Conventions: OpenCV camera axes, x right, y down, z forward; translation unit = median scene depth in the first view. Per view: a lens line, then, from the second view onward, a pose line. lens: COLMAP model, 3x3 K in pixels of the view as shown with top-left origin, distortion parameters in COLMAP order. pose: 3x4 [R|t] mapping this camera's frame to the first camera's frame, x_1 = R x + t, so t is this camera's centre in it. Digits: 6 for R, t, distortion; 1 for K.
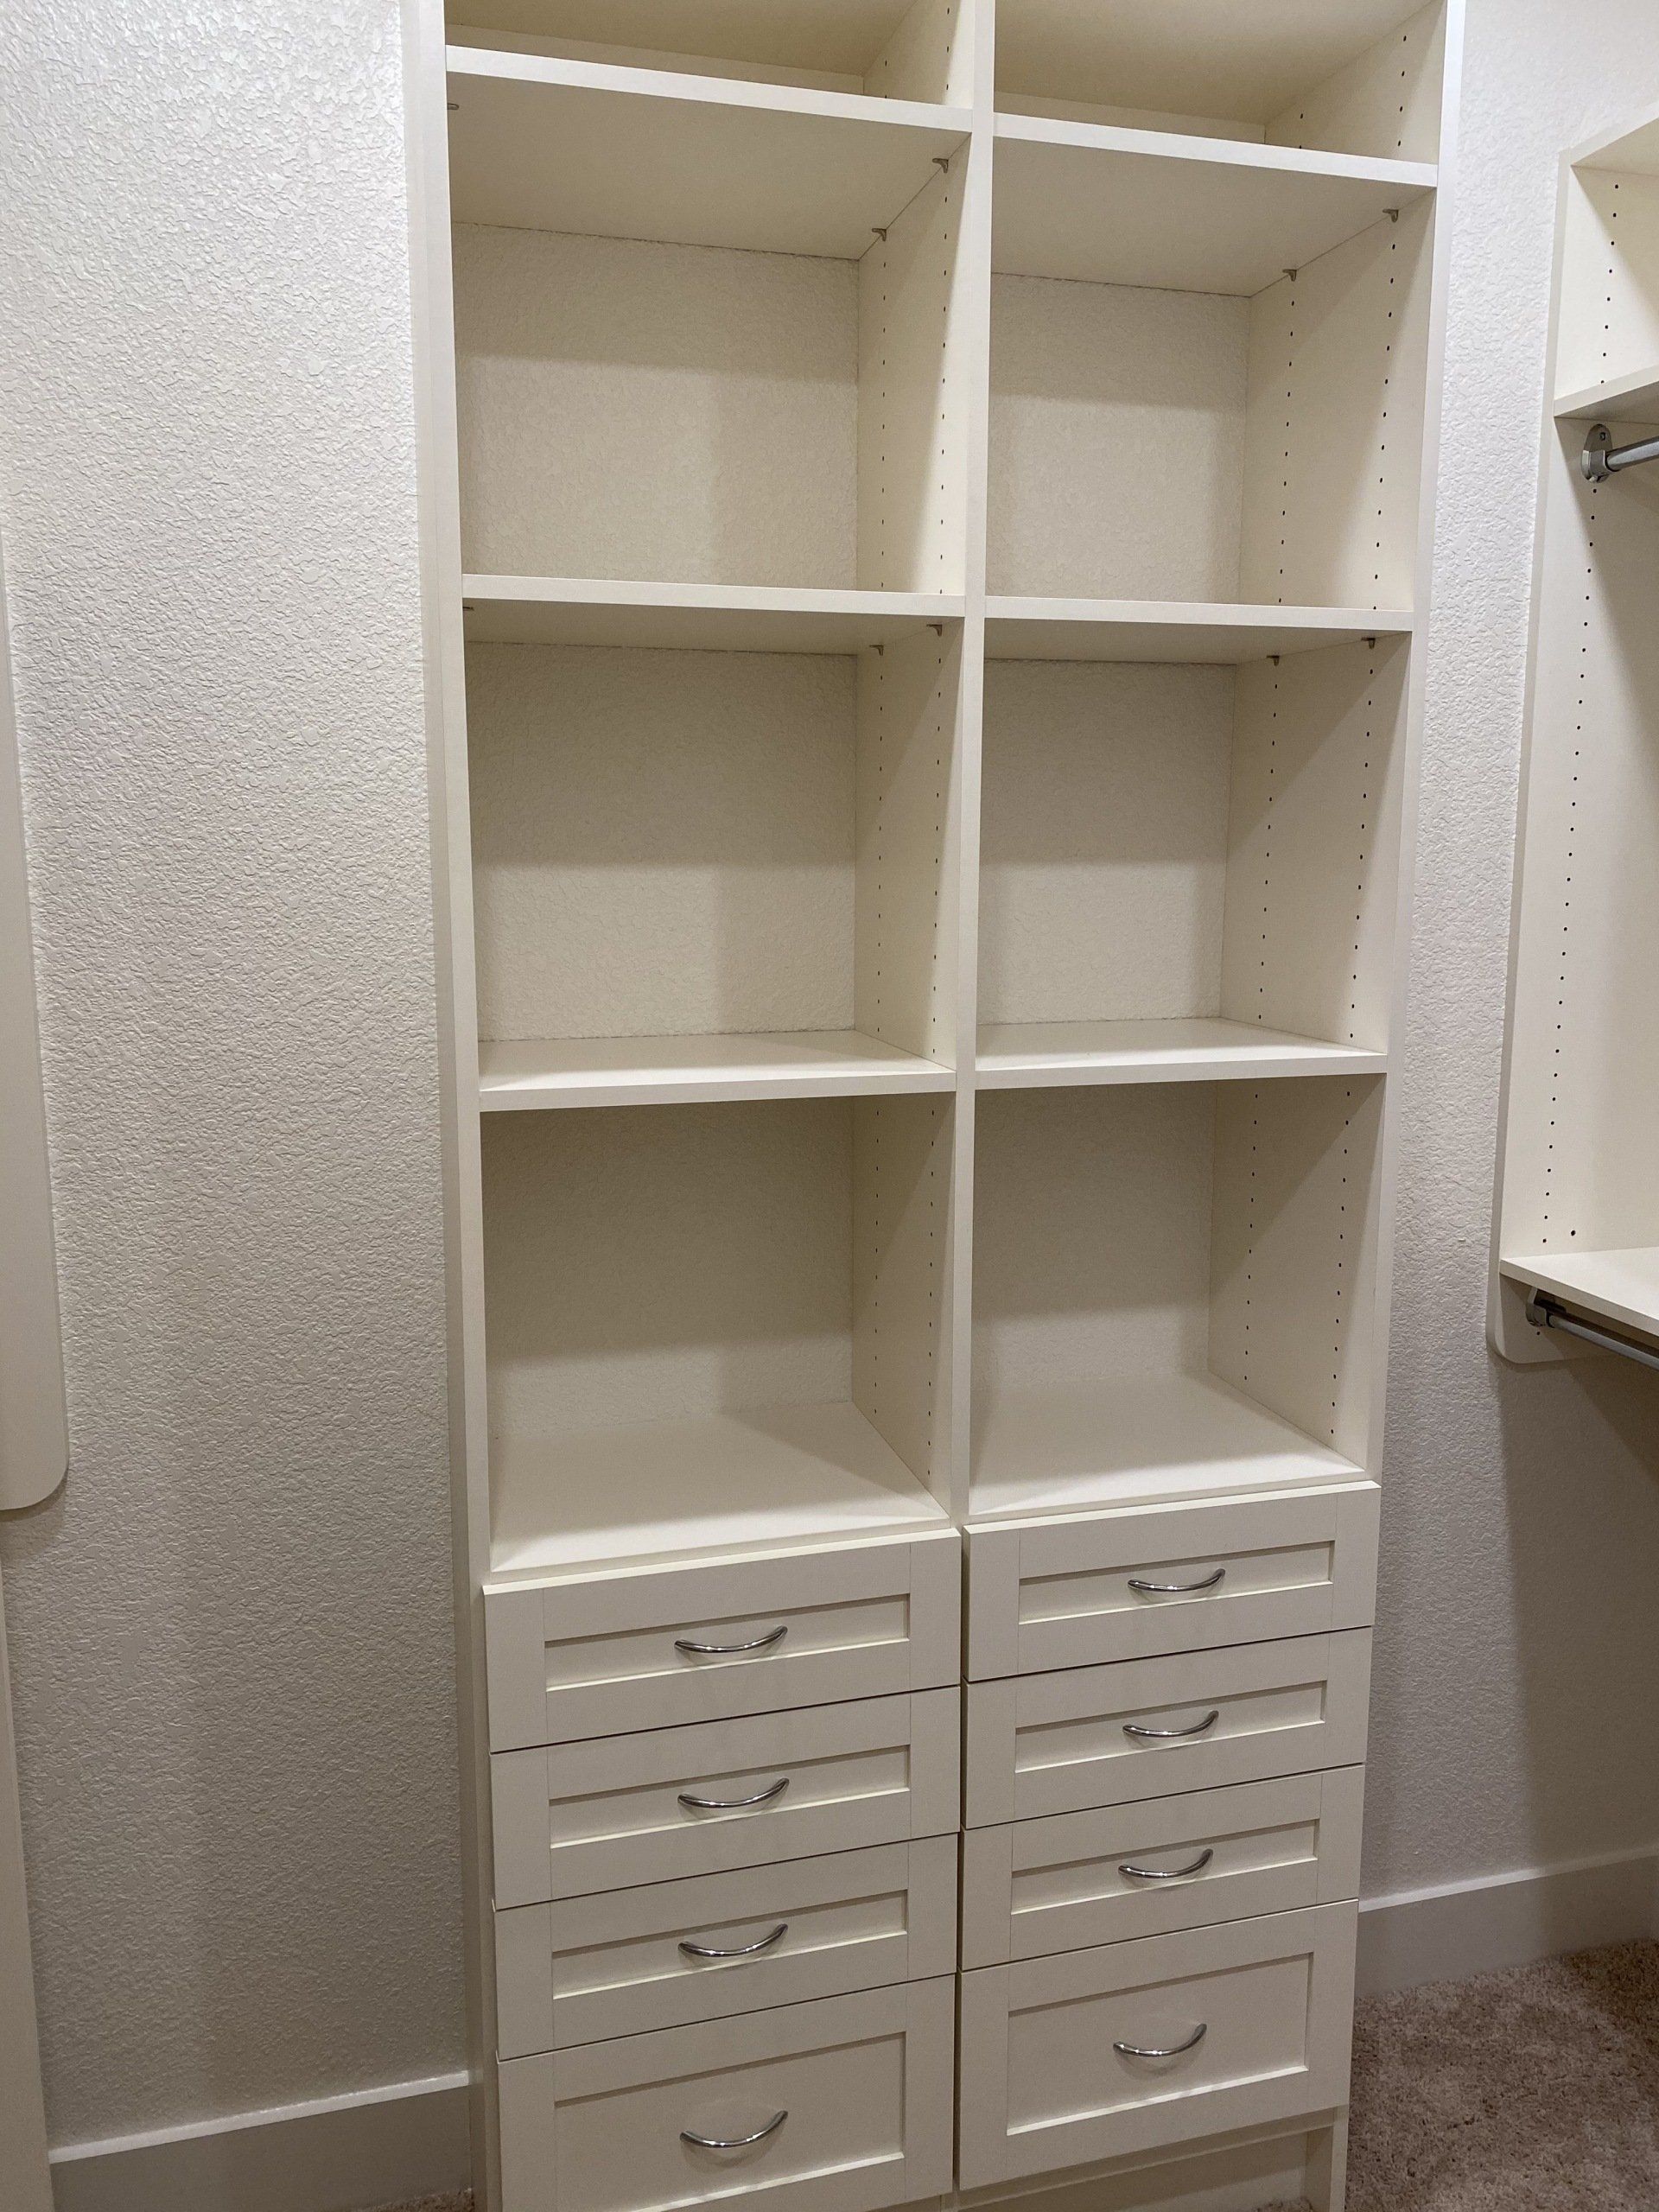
lens RADIAL K [[1691.5, 0, 835.6], [0, 1691.5, 1091.7], [0, 0, 1]] dist [0.021878, -0.013421]
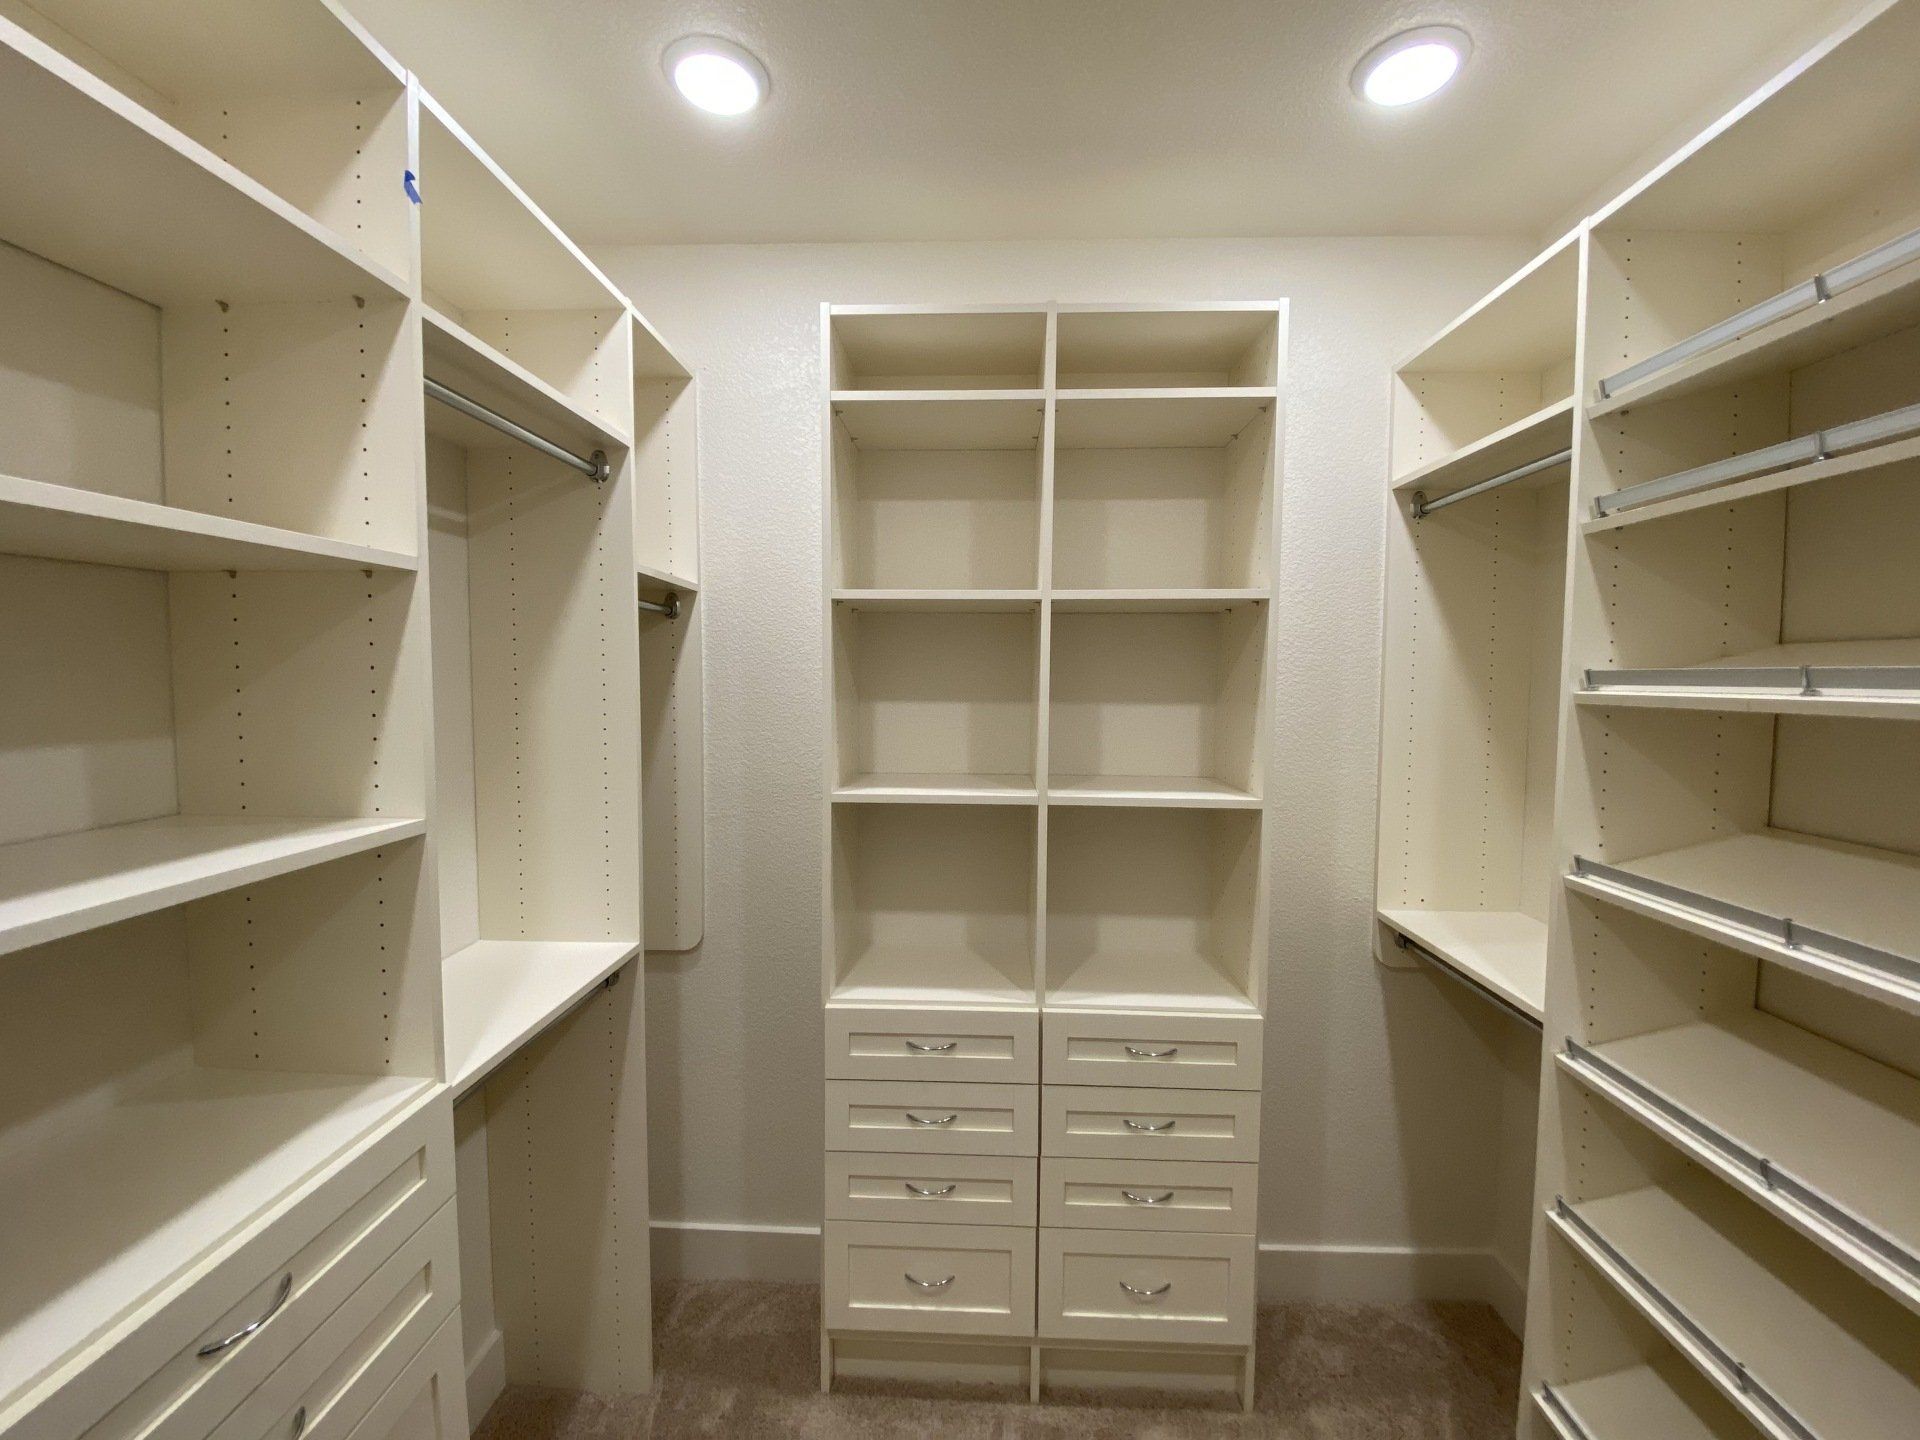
lens RADIAL K [[776.1, 0, 960.0], [0, 776.1, 720.0], [0, 0, 1]] dist [0.025141, -0.024229]
pose [[0.951092, 0.023012, -0.308049, 0.262376], [-0.053874, 0.994295, -0.092058, -0.011712], [0.304173, 0.104151, 0.946906, -0.011140]]
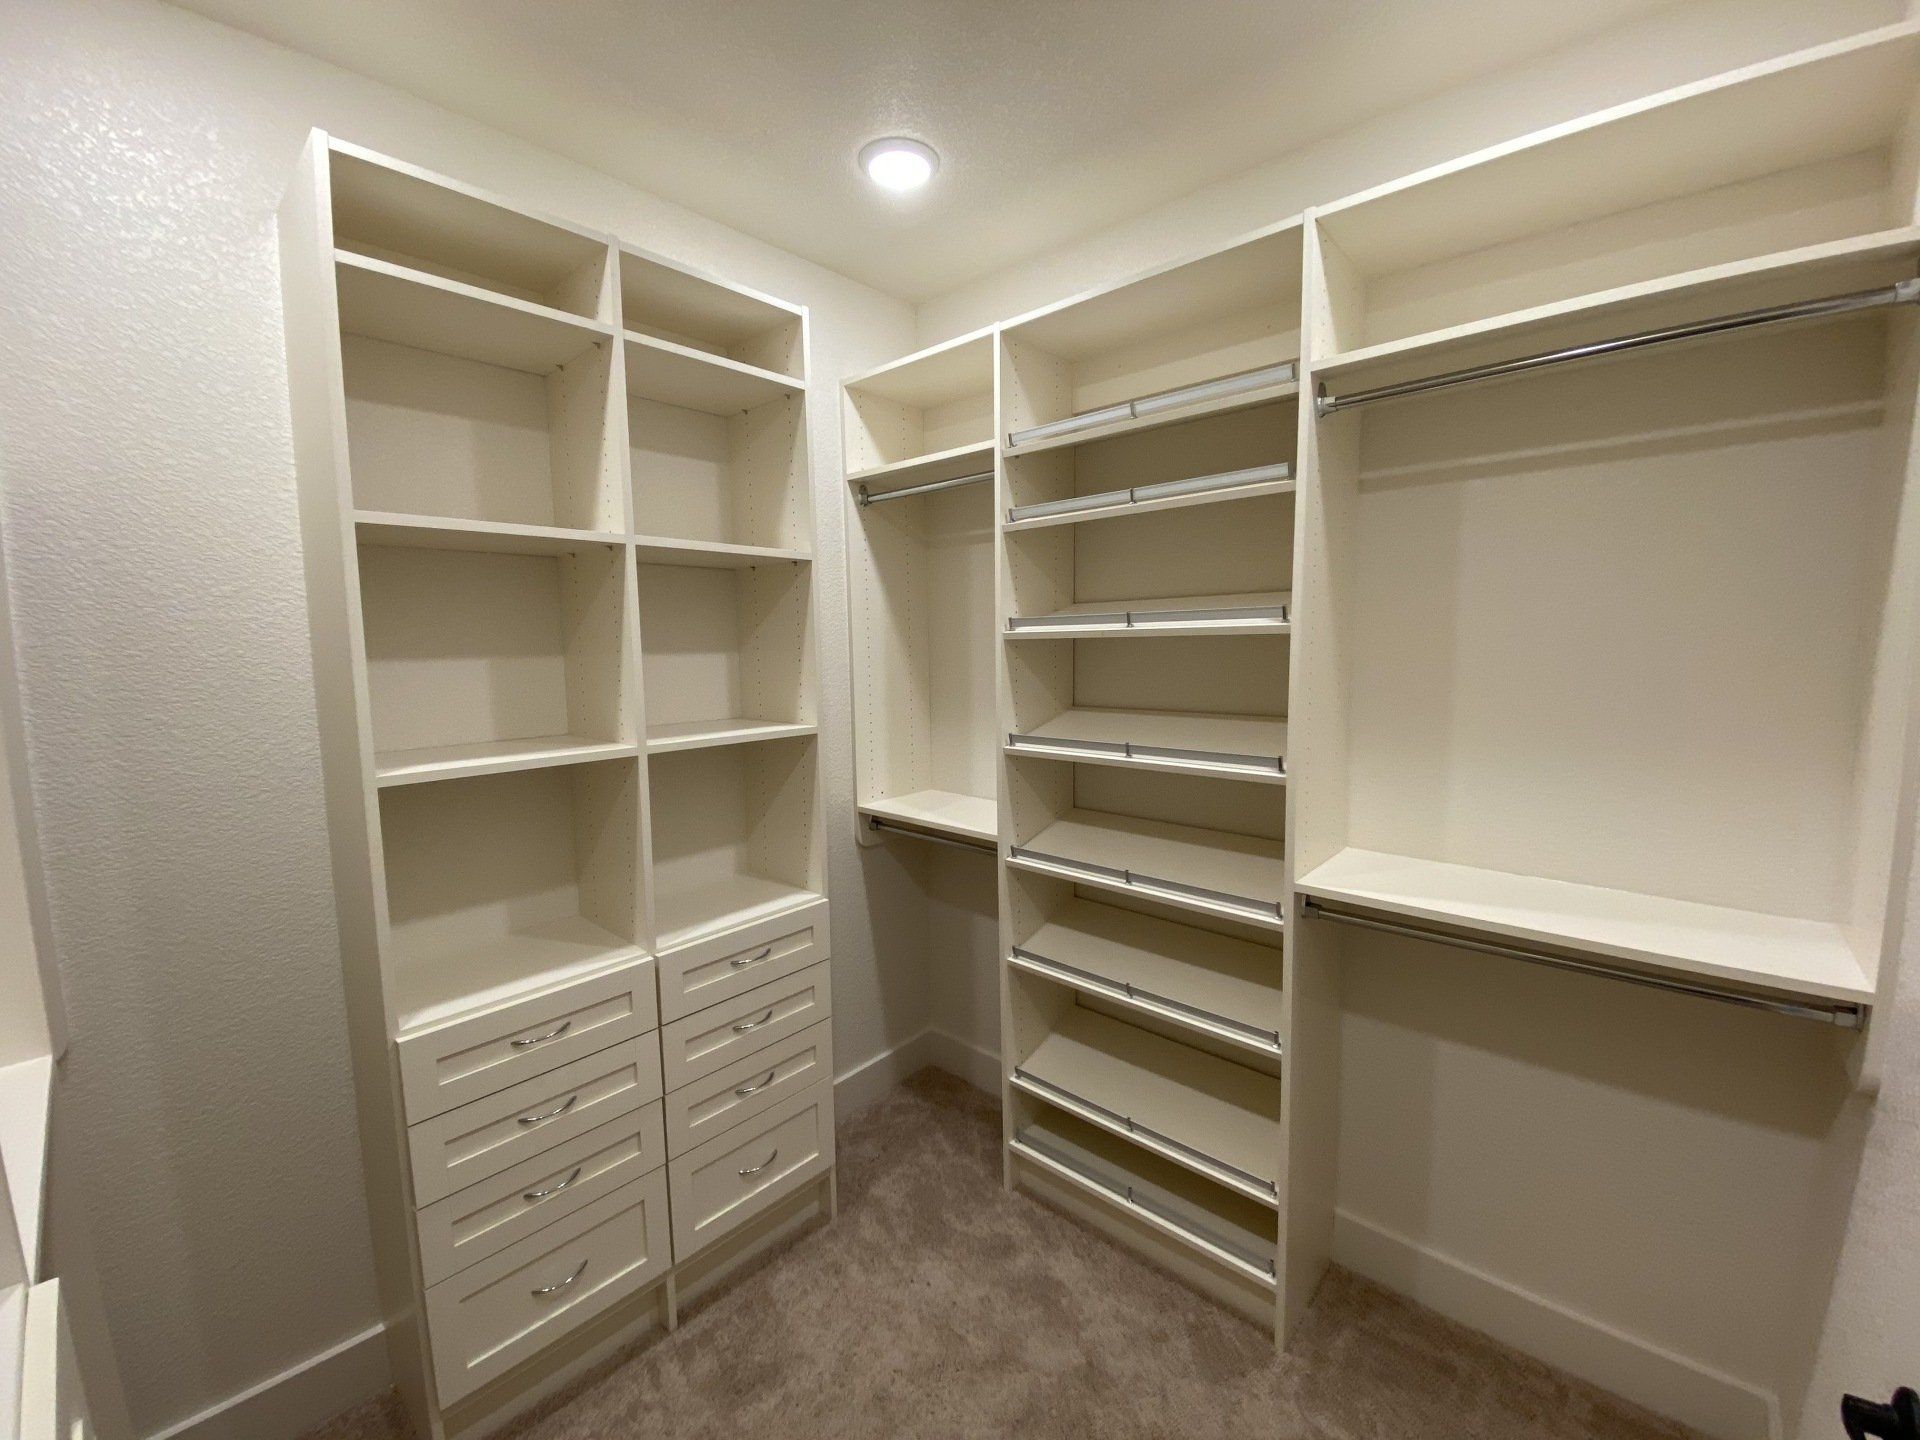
lens RADIAL K [[776.1, 0, 960.0], [0, 776.1, 720.0], [0, 0, 1]] dist [0.025141, -0.024229]
pose [[0.844620, -0.068958, 0.530907, -0.102142], [0.098326, 0.994782, -0.027217, 0.021093], [-0.526260, 0.075190, 0.846993, -0.081424]]
